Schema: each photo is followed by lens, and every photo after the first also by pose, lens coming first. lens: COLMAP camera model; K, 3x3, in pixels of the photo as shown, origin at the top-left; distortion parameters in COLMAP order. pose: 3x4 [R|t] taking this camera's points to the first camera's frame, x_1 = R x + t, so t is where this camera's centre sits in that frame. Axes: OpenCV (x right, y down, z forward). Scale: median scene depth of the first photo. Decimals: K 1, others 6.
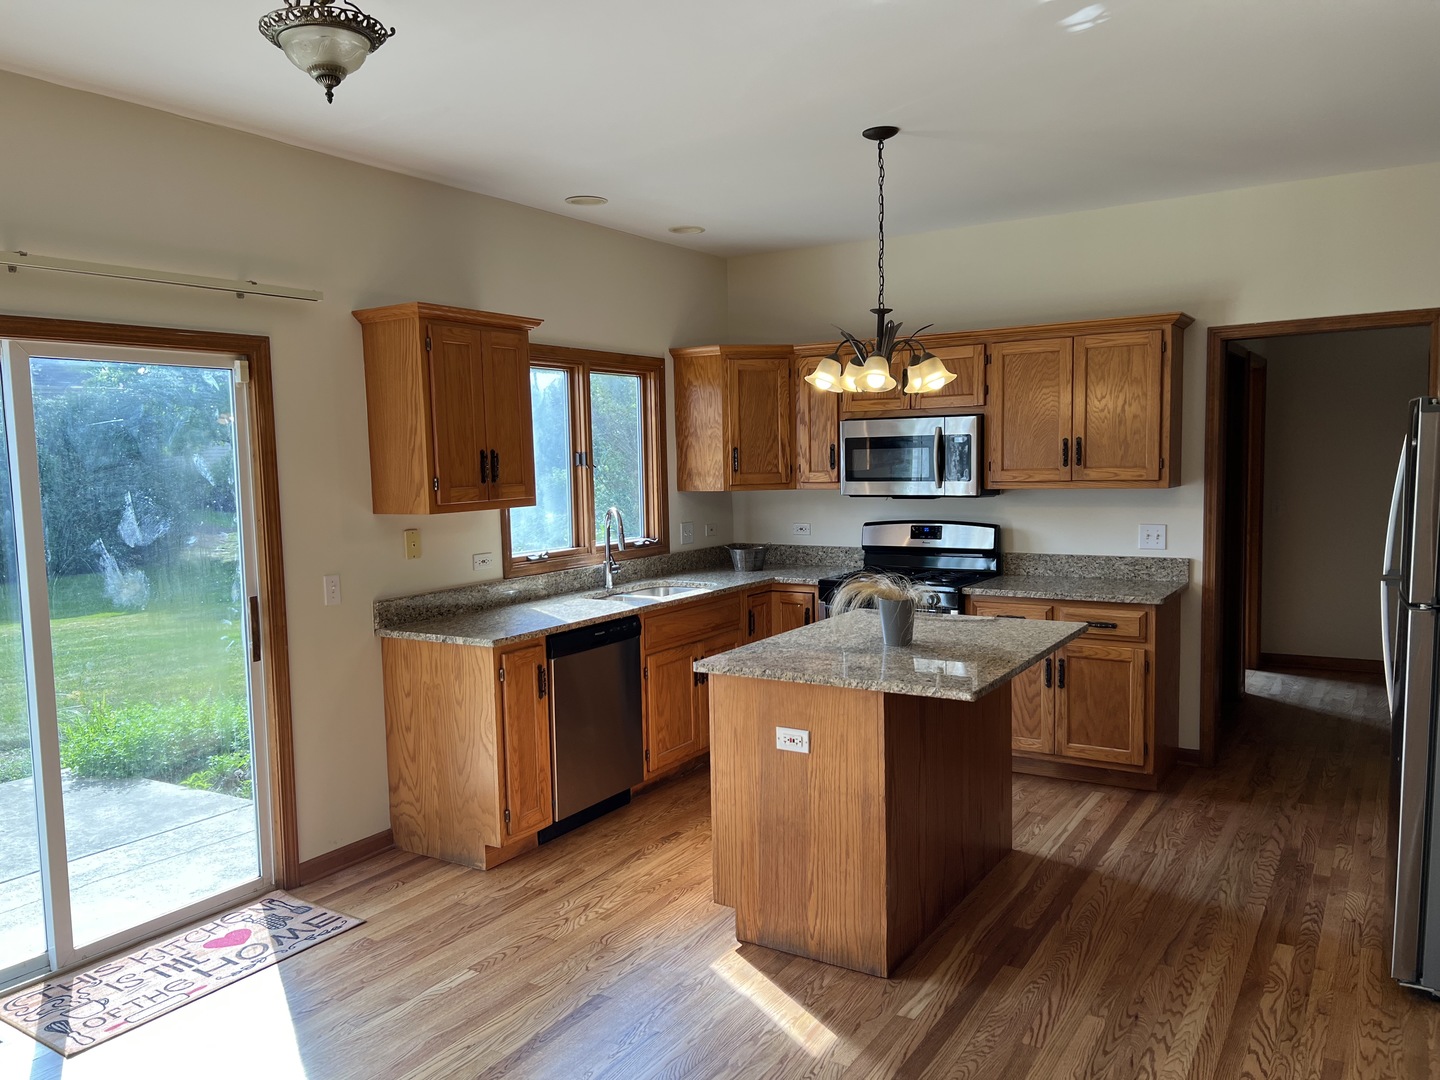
lens RADIAL K [[1061.3, 0, 720.0], [0, 1061.3, 540.0], [0, 0, 1]] dist [0.066879, -0.087151]
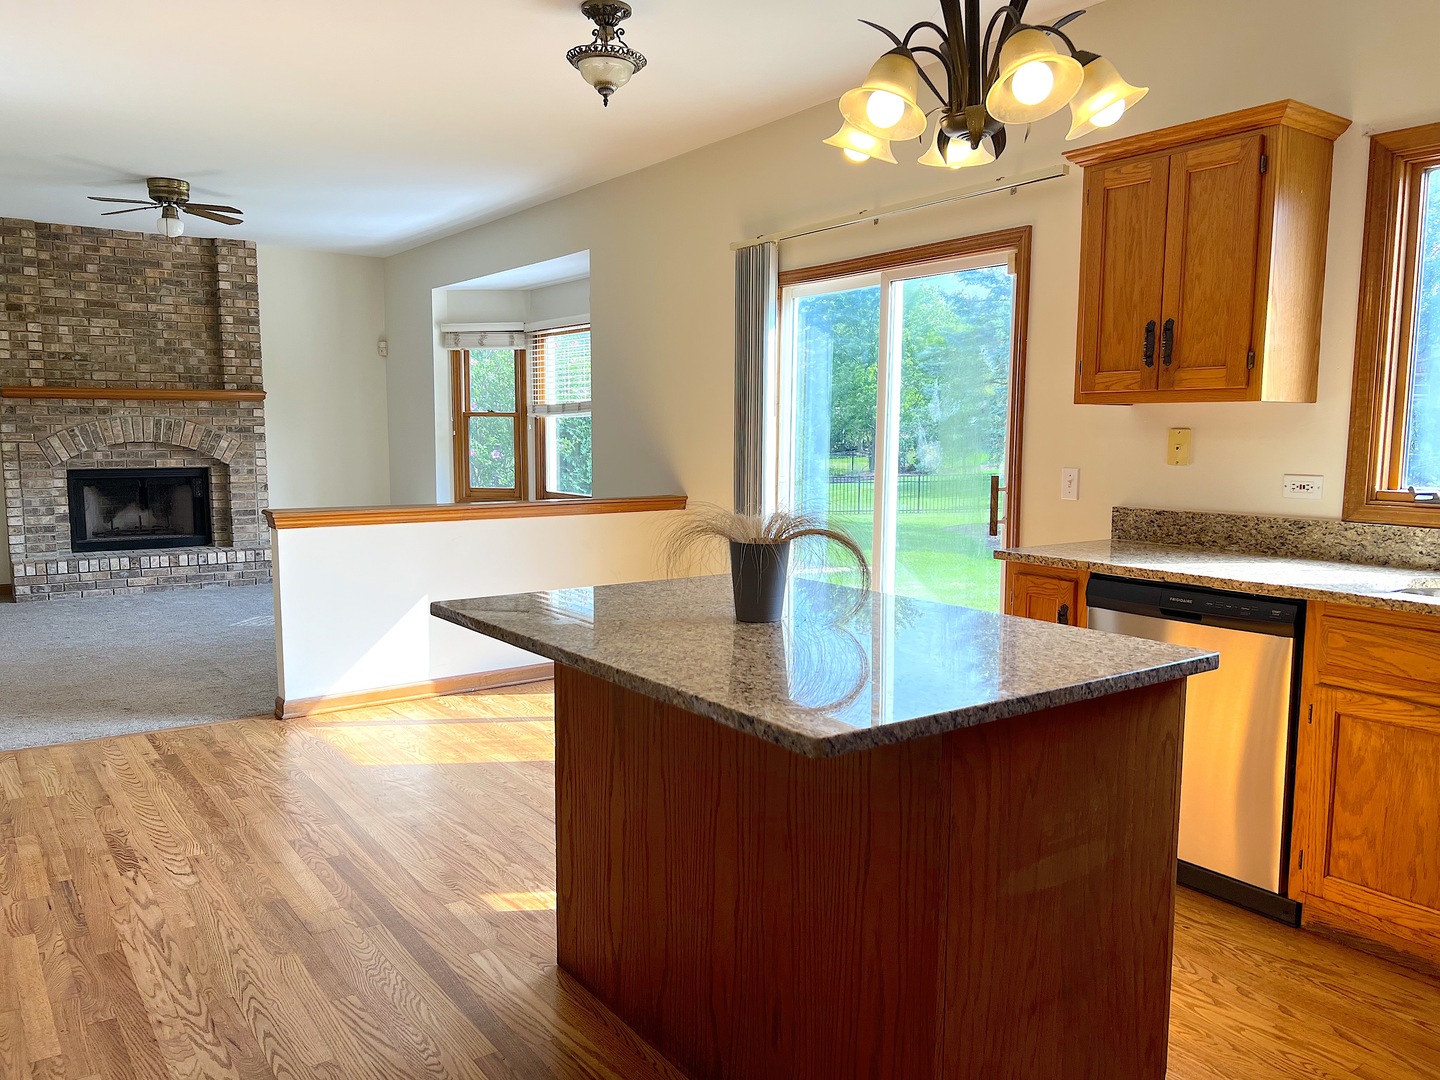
lens RADIAL K [[1095.7, 0, 721.5], [0, 1095.7, 551.6], [0, 0, 1]] dist [0.050473, -0.053966]
pose [[-0.375587, 0.128953, -0.917772, 0.884063], [-0.068464, 0.983706, 0.166236, -0.047939], [0.924255, 0.125270, -0.360638, 1.456468]]
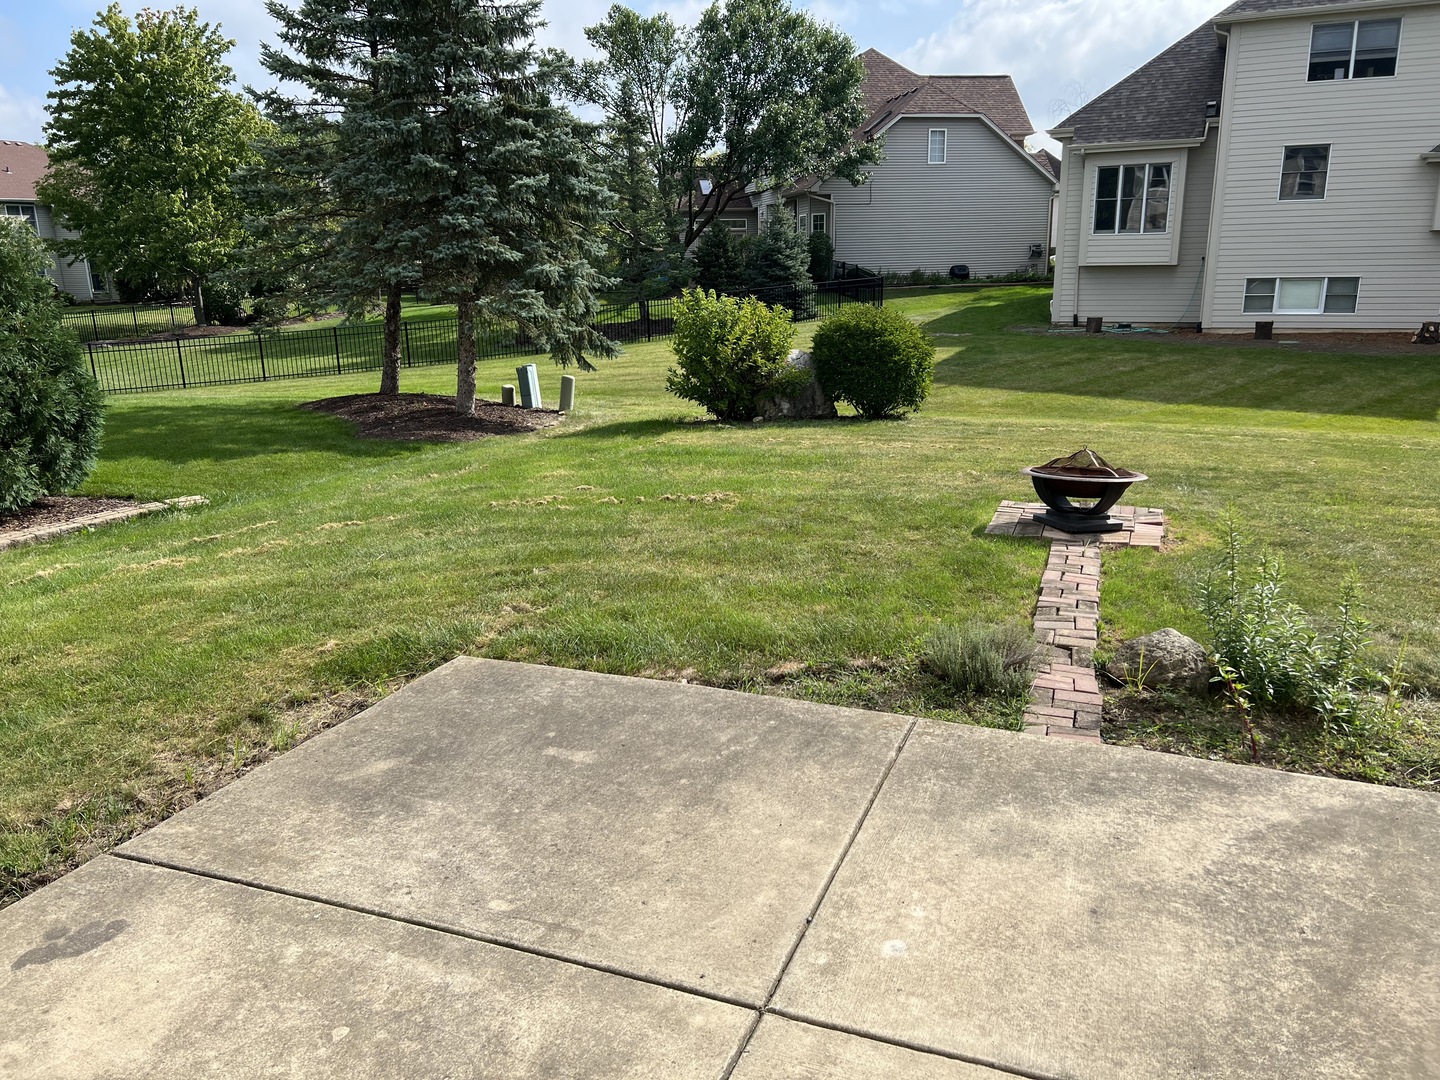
lens RADIAL K [[1095.7, 0, 721.5], [0, 1095.7, 551.6], [0, 0, 1]] dist [0.050473, -0.053966]
pose [[0.179885, 0.277001, -0.943881, 0.650848], [-0.061032, 0.960828, 0.270343, -0.049447], [0.981793, 0.008976, 0.189744, 1.415477]]
